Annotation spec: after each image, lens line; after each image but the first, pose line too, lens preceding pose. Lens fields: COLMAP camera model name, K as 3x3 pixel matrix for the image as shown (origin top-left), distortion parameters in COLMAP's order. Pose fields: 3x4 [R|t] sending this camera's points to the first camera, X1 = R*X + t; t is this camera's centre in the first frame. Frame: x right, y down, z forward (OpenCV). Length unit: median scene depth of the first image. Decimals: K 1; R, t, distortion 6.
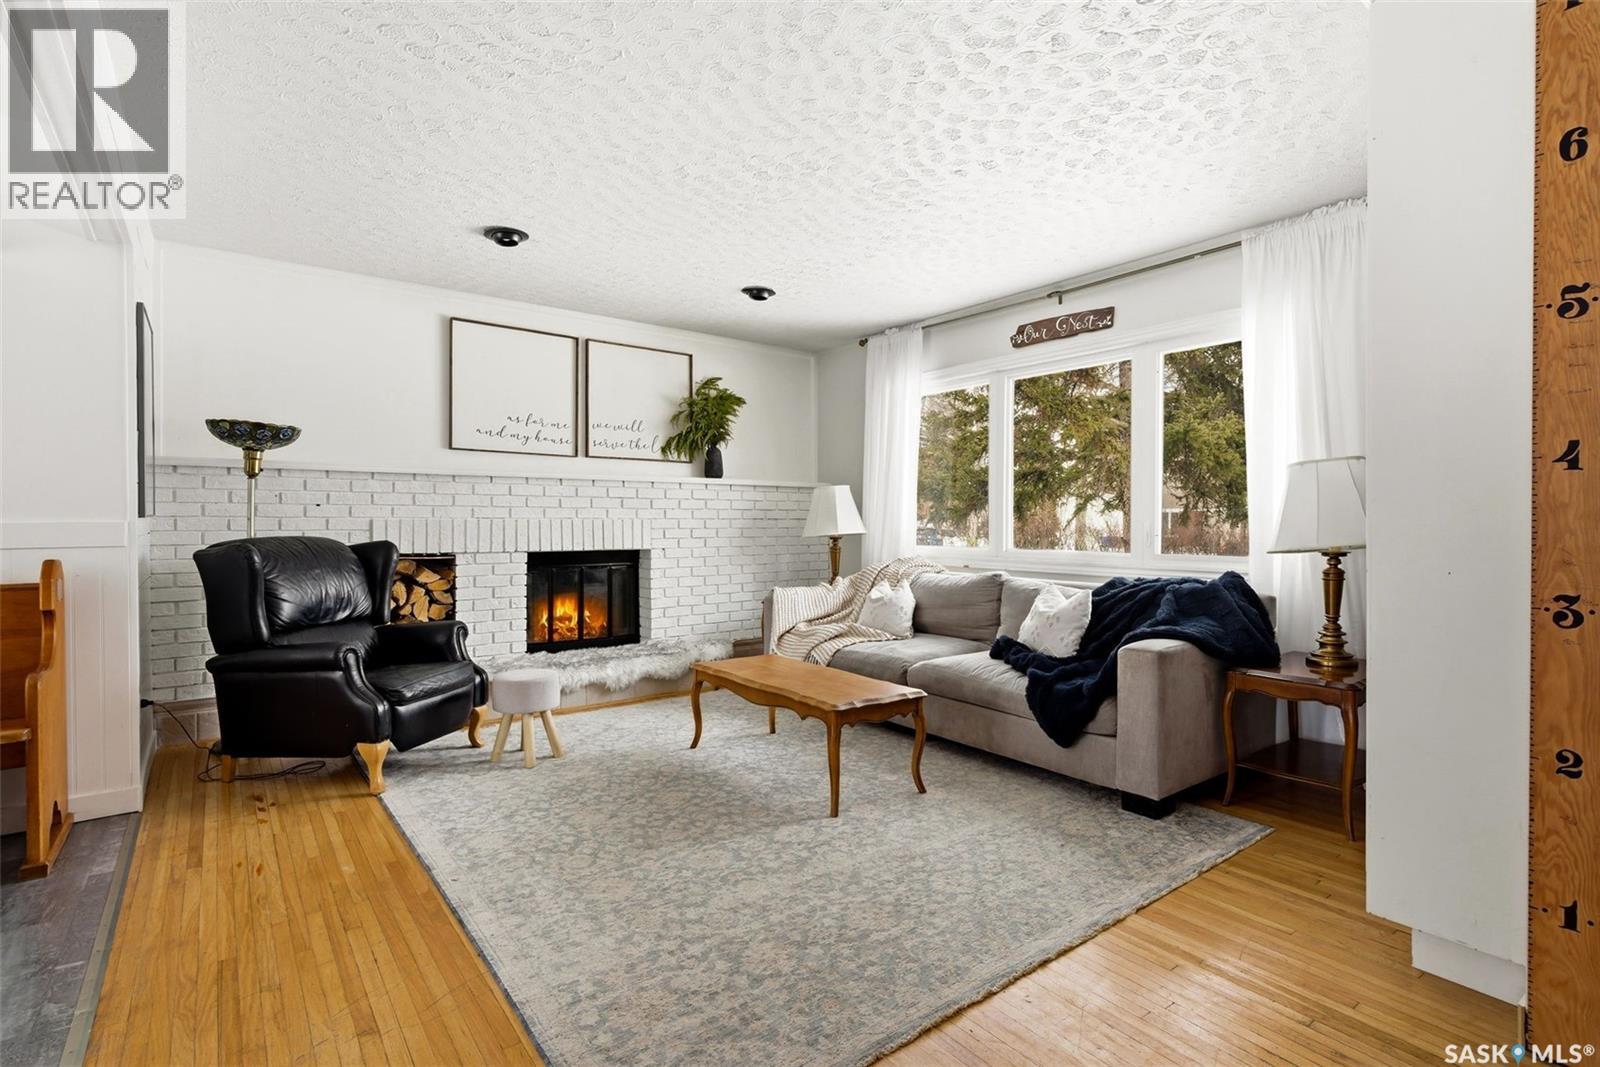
lens RADIAL K [[803.2, 0, 802.9], [0, 803.2, 527.7], [0, 0, 1]] dist [0.000895, -0.000739]
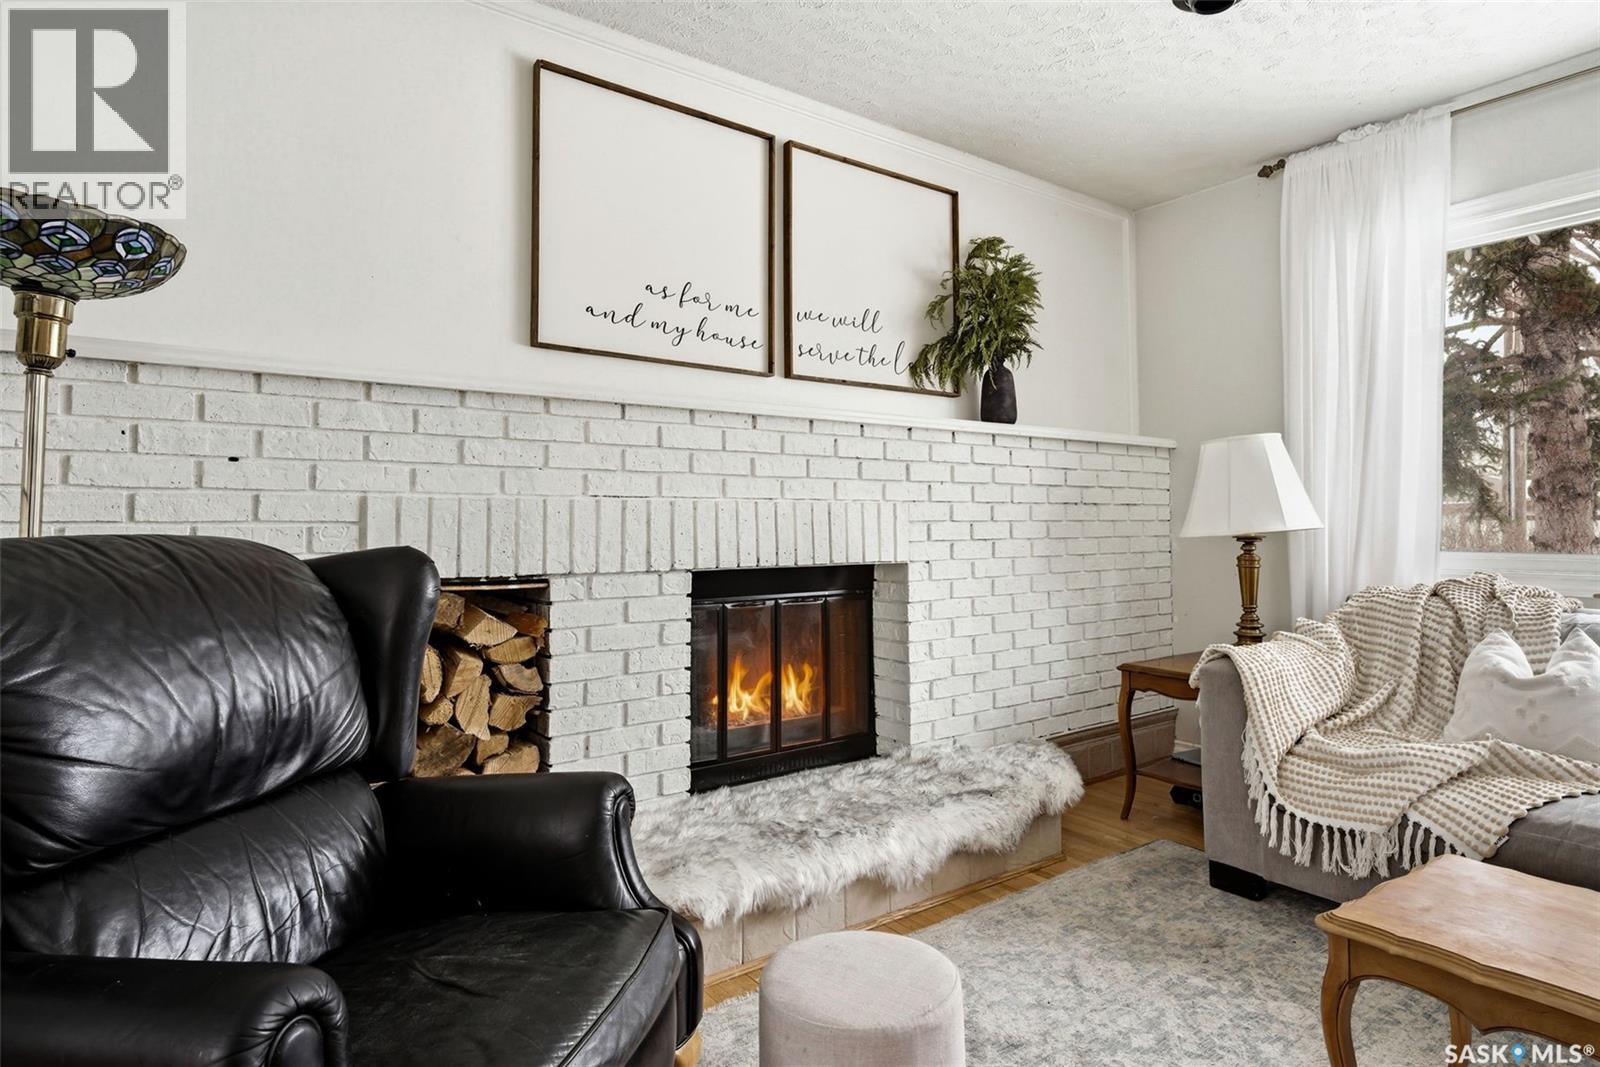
lens RADIAL K [[909.9, 0, 793.9], [0, 909.9, 490.1], [0, 0, 1]] dist [0.018214, 0.001060]
pose [[0.999513, -0.007592, -0.030258, -0.263259], [0.006128, 0.998819, -0.048191, 0.009223], [0.030589, 0.047983, 0.998380, 0.469012]]
